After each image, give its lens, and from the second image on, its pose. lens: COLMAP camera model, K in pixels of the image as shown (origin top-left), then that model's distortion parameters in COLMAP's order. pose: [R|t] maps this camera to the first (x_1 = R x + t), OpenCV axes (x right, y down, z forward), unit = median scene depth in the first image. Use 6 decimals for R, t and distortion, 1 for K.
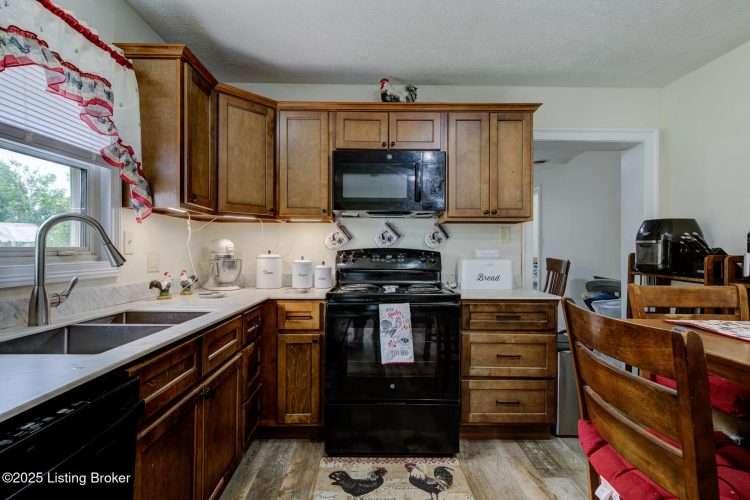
lens RADIAL K [[379.7, 0, 374.8], [0, 379.7, 249.9], [0, 0, 1]] dist [0.000981, 0.000099]
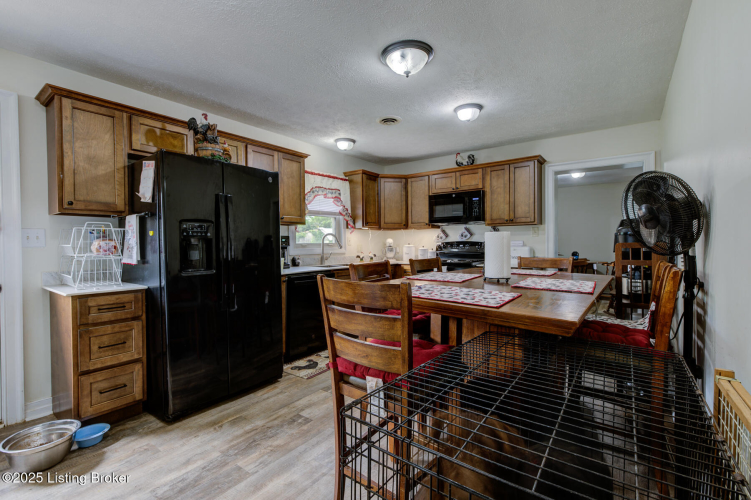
lens RADIAL K [[335.6, 0, 374.2], [0, 335.6, 248.0], [0, 0, 1]] dist [-0.000587, 0.000010]
pose [[0.794651, -0.003729, -0.607055, 0.764034], [0.013603, 0.999839, 0.011664, 0.003897], [0.606914, -0.017527, 0.794574, -0.653318]]
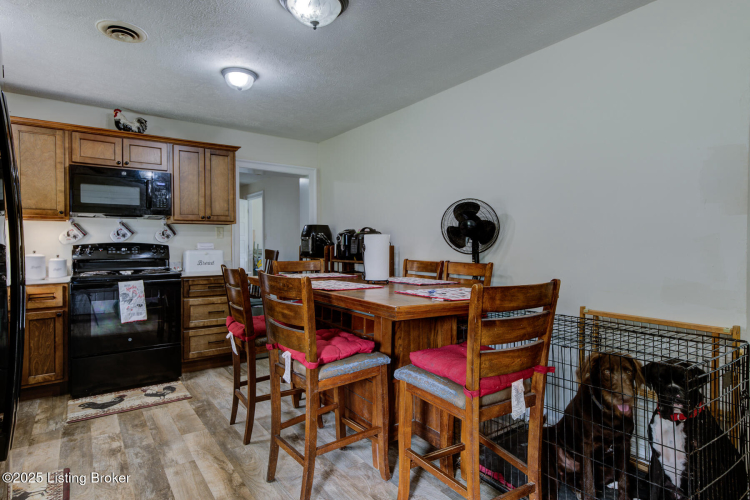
lens RADIAL K [[406.9, 0, 372.1], [0, 406.9, 247.5], [0, 0, 1]] dist [0.006247, 0.003212]
pose [[0.821662, -0.012776, 0.569832, -0.062986], [0.005779, 0.999884, 0.014085, -0.002702], [-0.569946, -0.008280, 0.821640, -0.648849]]
